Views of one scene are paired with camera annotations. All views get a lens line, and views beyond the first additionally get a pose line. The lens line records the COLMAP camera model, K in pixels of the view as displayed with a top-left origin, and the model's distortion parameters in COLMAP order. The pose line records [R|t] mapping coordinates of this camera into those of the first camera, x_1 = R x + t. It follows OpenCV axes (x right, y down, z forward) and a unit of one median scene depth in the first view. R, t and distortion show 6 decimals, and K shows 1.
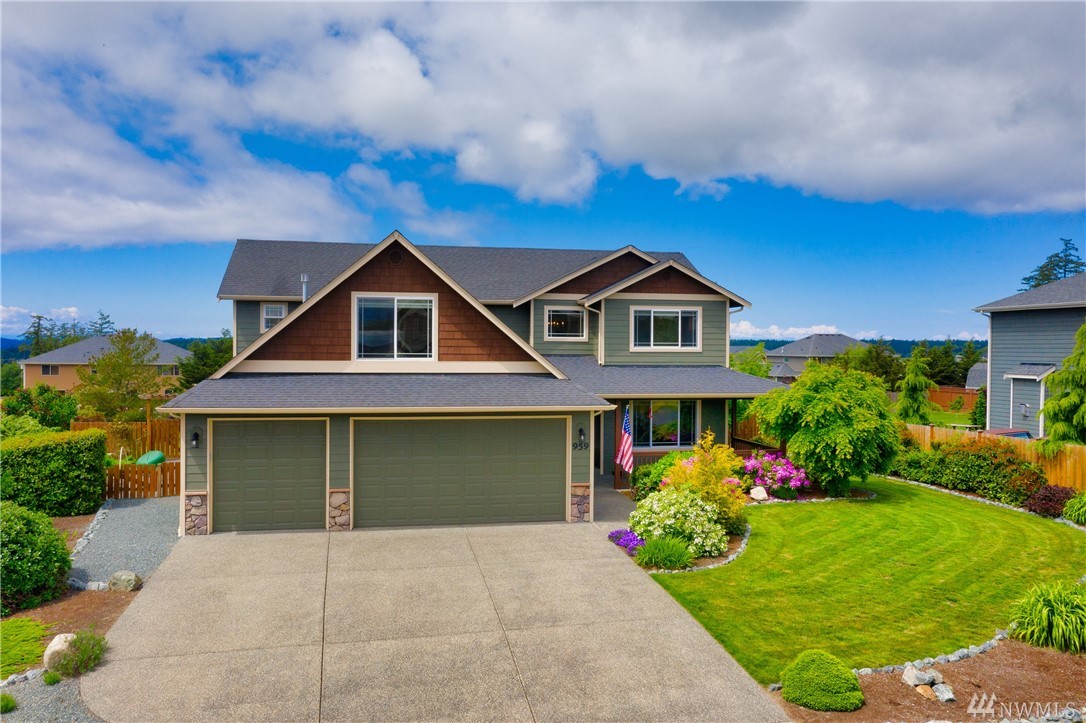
lens RADIAL K [[892.6, 0, 522.4], [0, 892.6, 360.1], [0, 0, 1]] dist [0.013111, 0.010609]
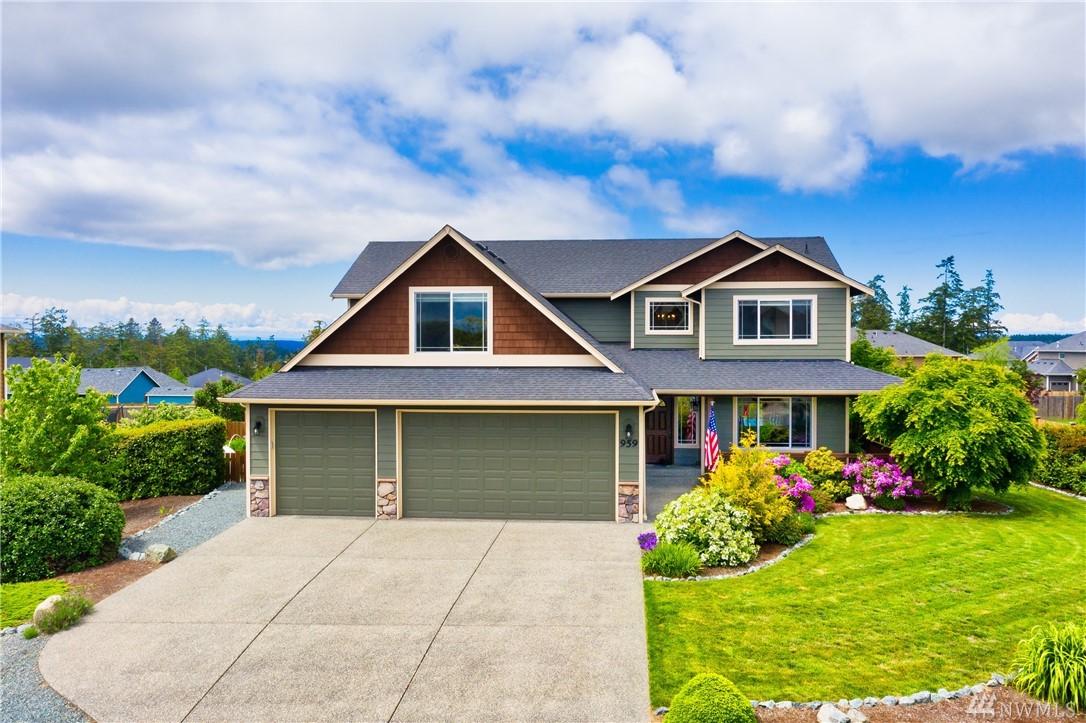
lens RADIAL K [[892.6, 0, 522.4], [0, 892.6, 360.1], [0, 0, 1]] dist [0.013111, 0.010609]
pose [[0.957434, -0.002894, -0.288637, 0.223480], [0.003185, 0.999995, 0.000541, 0.006770], [0.288634, -0.001438, 0.957439, 0.054581]]
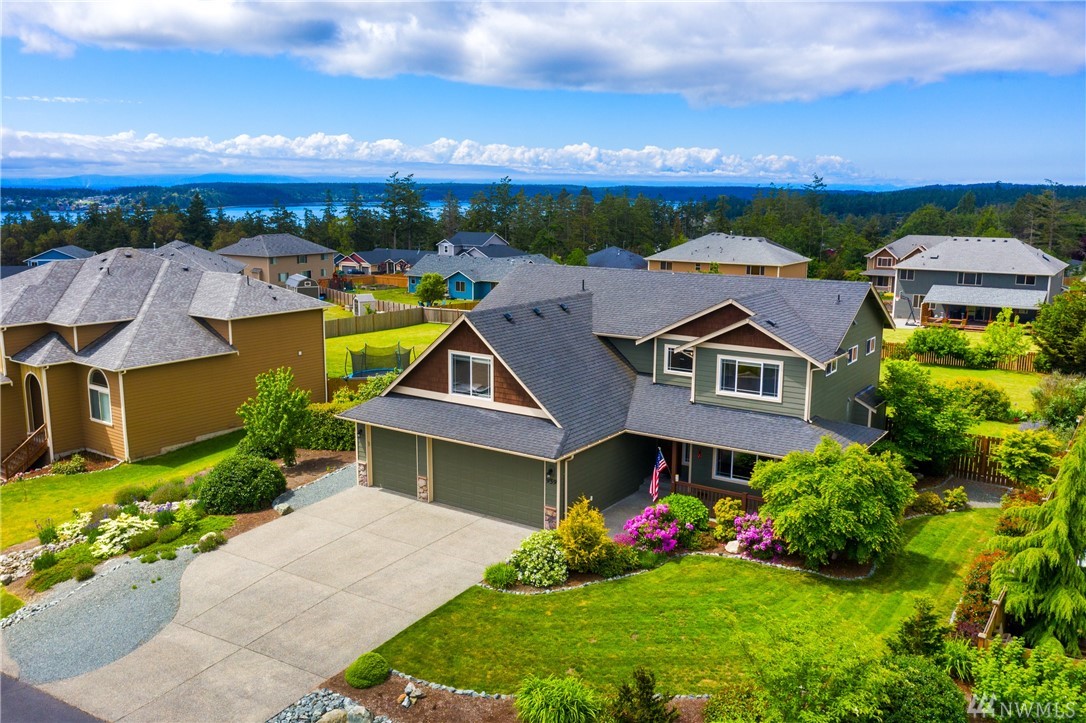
lens RADIAL K [[914.0, 0, 465.0], [0, 914.0, 362.7], [0, 0, 1]] dist [0.004140, 0.002646]
pose [[0.658935, 0.122248, -0.742200, 0.963242], [0.006585, 0.985730, 0.168207, -0.309236], [0.752171, -0.115725, 0.648726, 0.009355]]
